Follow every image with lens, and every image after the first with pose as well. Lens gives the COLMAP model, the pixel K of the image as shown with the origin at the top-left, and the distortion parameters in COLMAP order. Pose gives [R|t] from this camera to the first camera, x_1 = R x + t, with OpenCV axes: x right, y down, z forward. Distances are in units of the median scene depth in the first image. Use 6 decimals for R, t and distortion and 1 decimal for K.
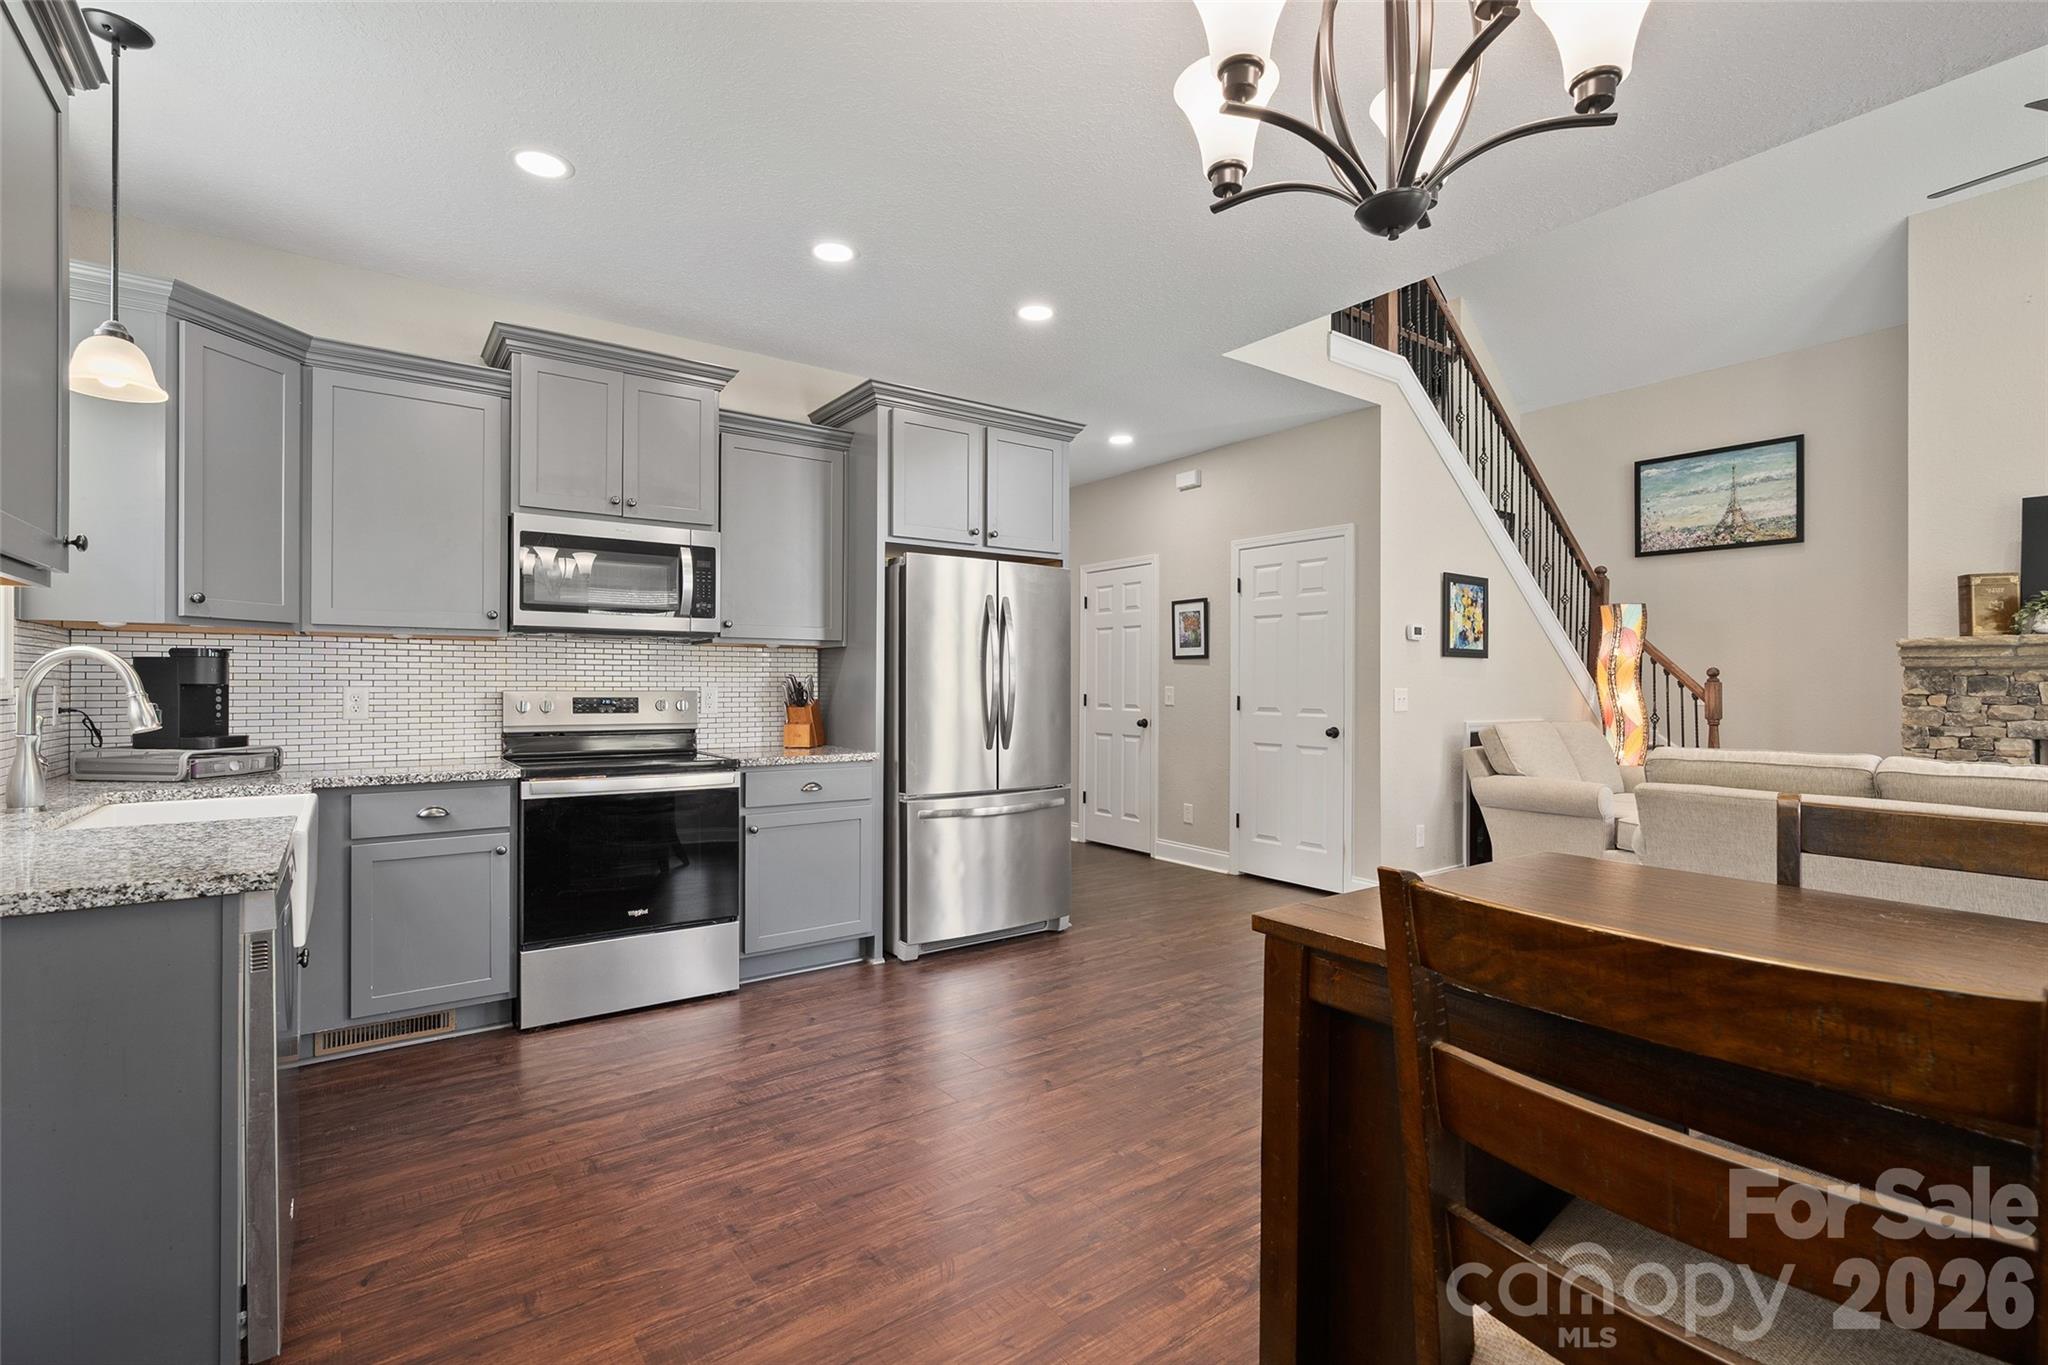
lens RADIAL K [[920.9, 0, 1021.5], [0, 920.9, 679.7], [0, 0, 1]] dist [-0.009420, 0.002274]
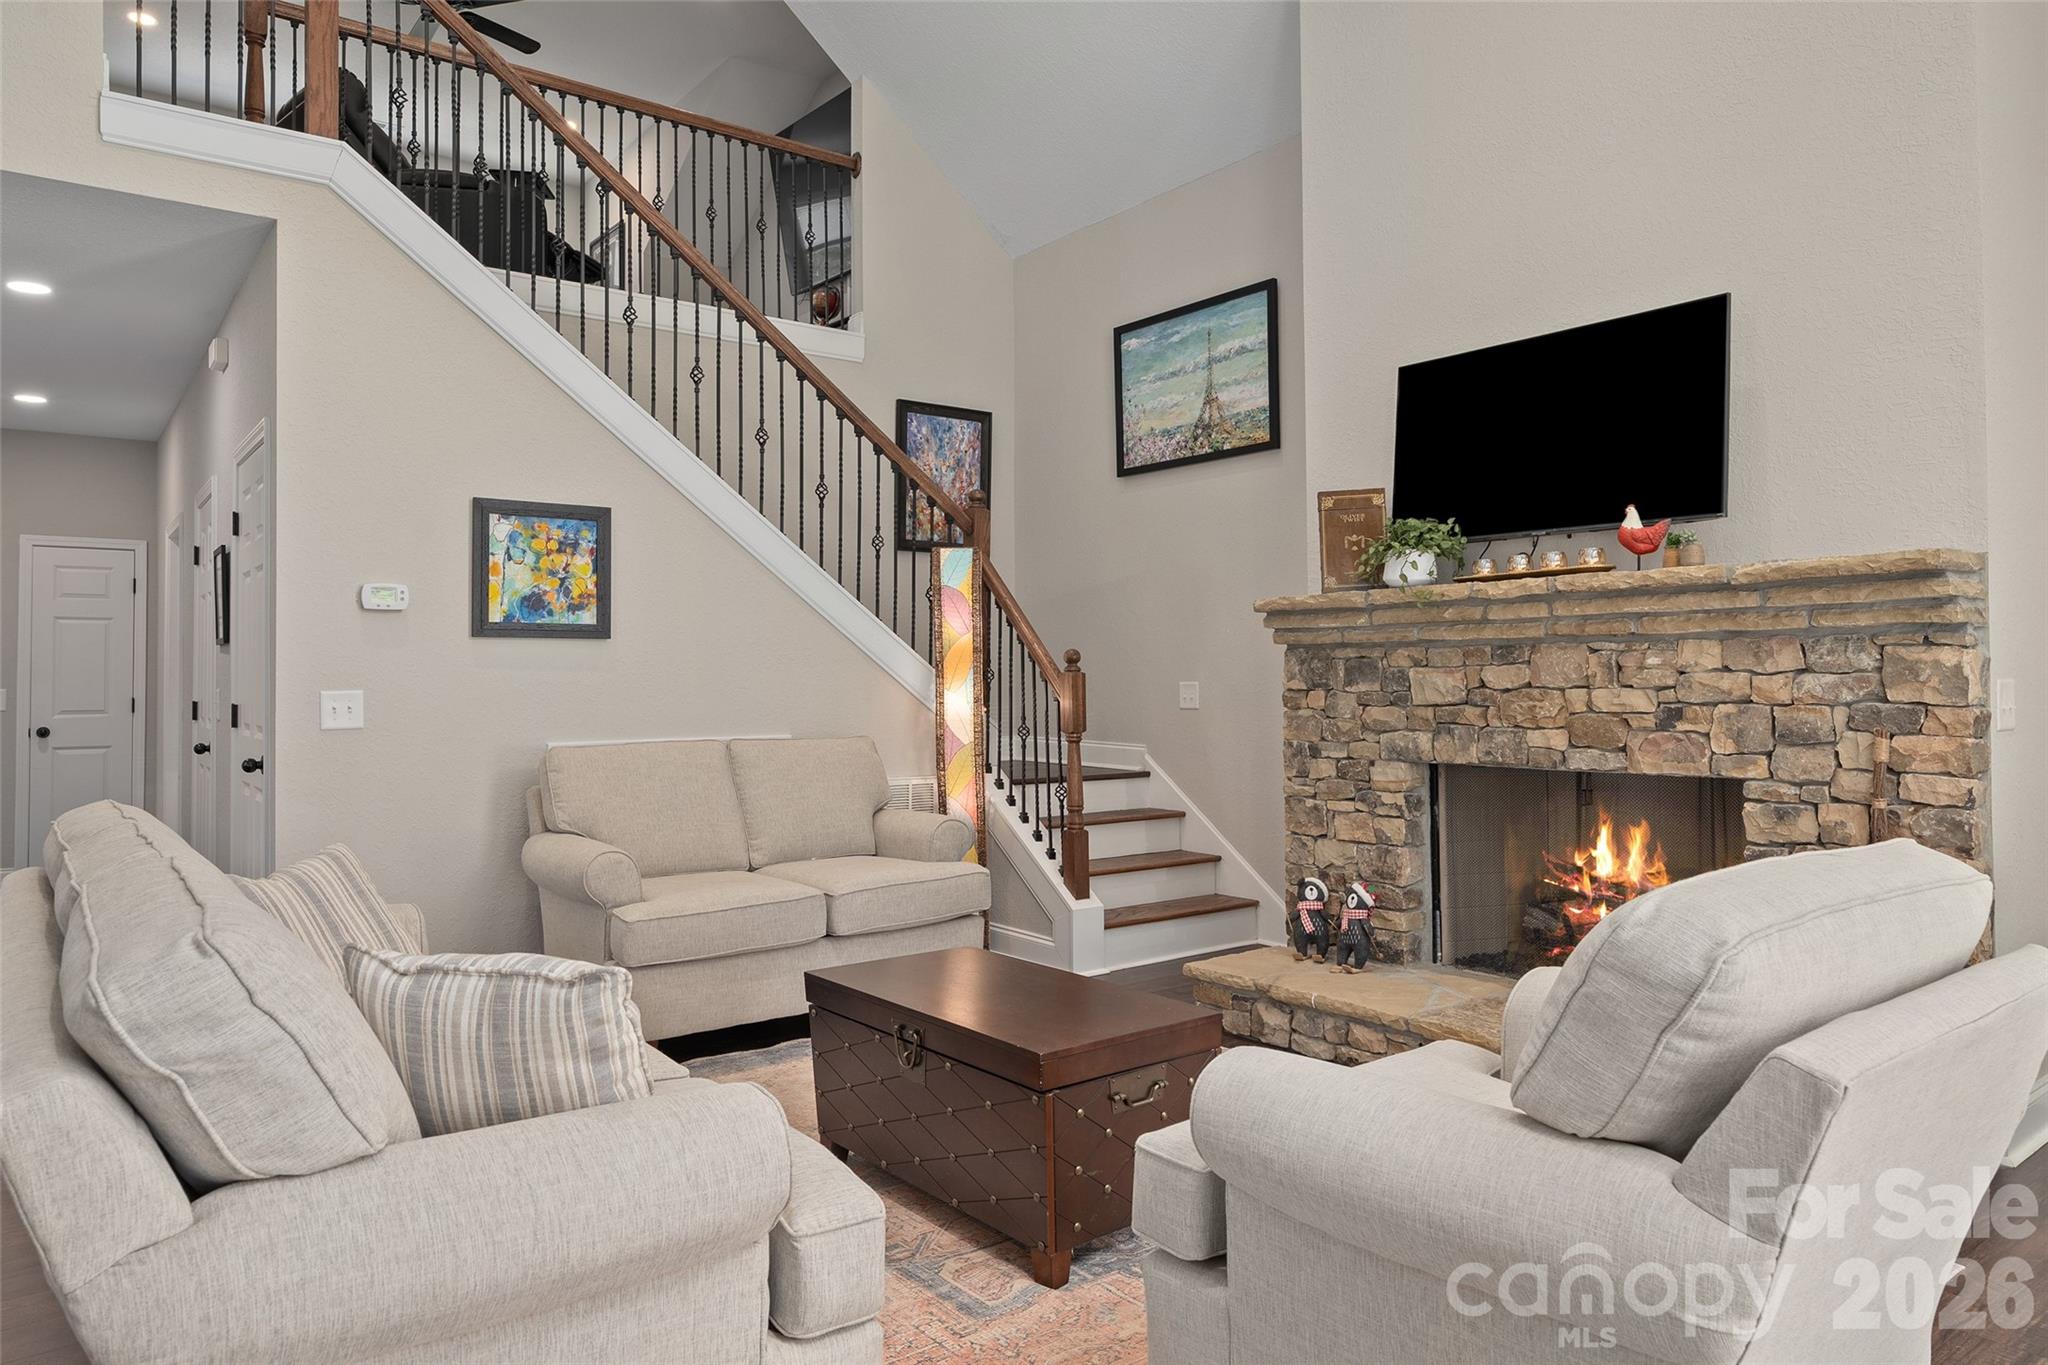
lens RADIAL K [[1290.1, 0, 1032.8], [0, 1290.1, 645.4], [0, 0, 1]] dist [-0.017116, 0.008055]
pose [[0.999292, -0.011141, 0.035949, 0.780079], [0.011784, 0.999773, -0.017736, -0.000213], [-0.035743, 0.018147, 0.999196, 0.140786]]
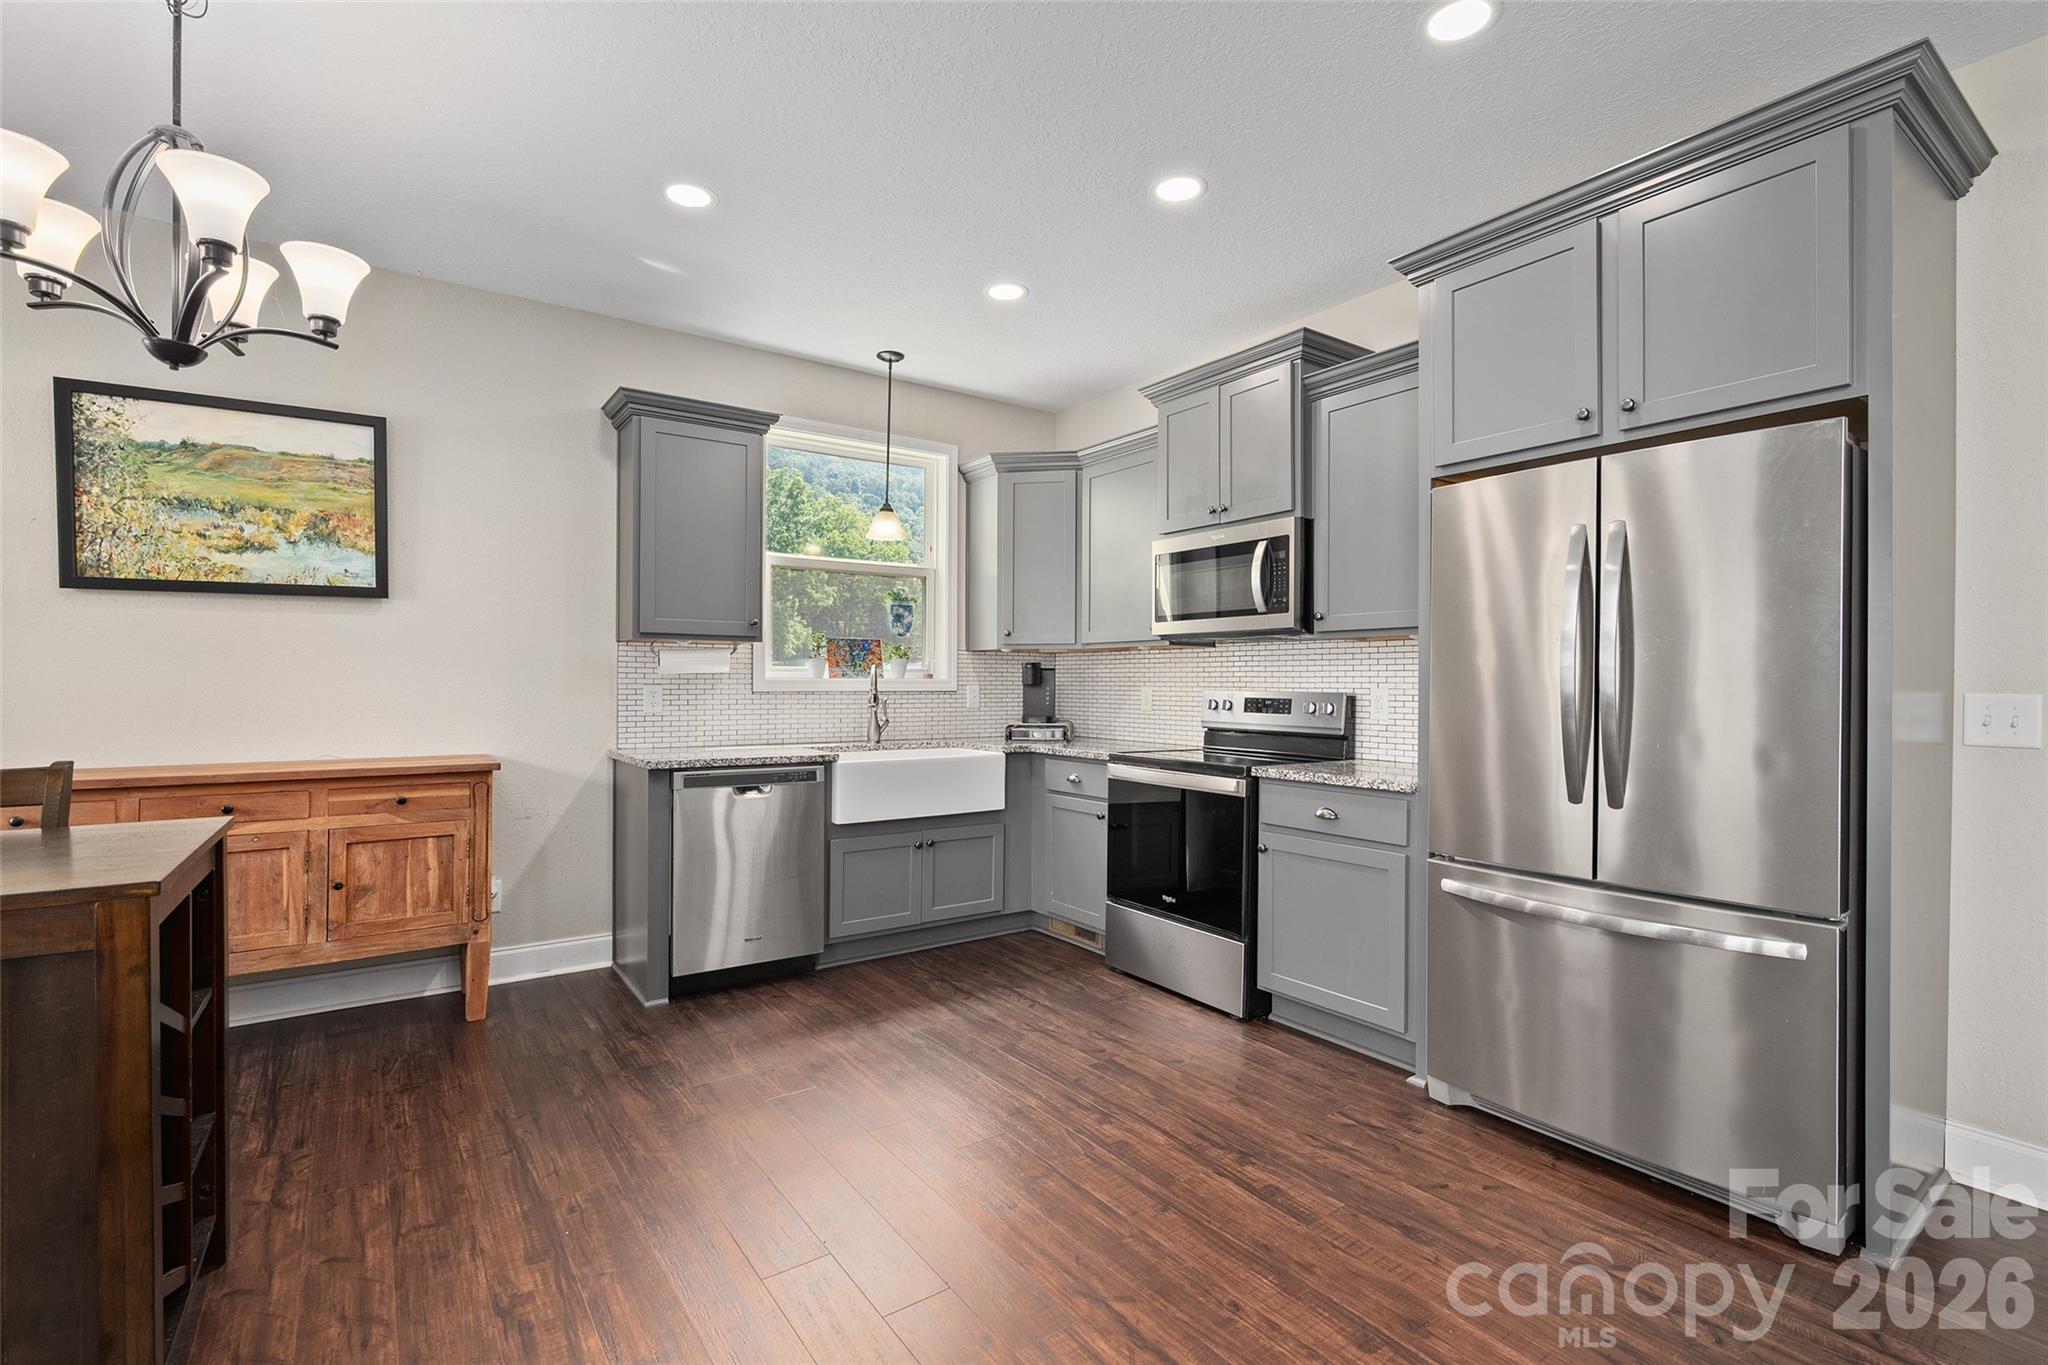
lens RADIAL K [[920.9, 0, 1018.3], [0, 920.9, 681.5], [0, 0, 1]] dist [-0.009420, 0.002274]
pose [[-0.016783, -0.004476, -0.999849, 0.397259], [0.001361, 0.999989, -0.004499, 0.003639], [0.999858, -0.001436, -0.016777, 0.514610]]
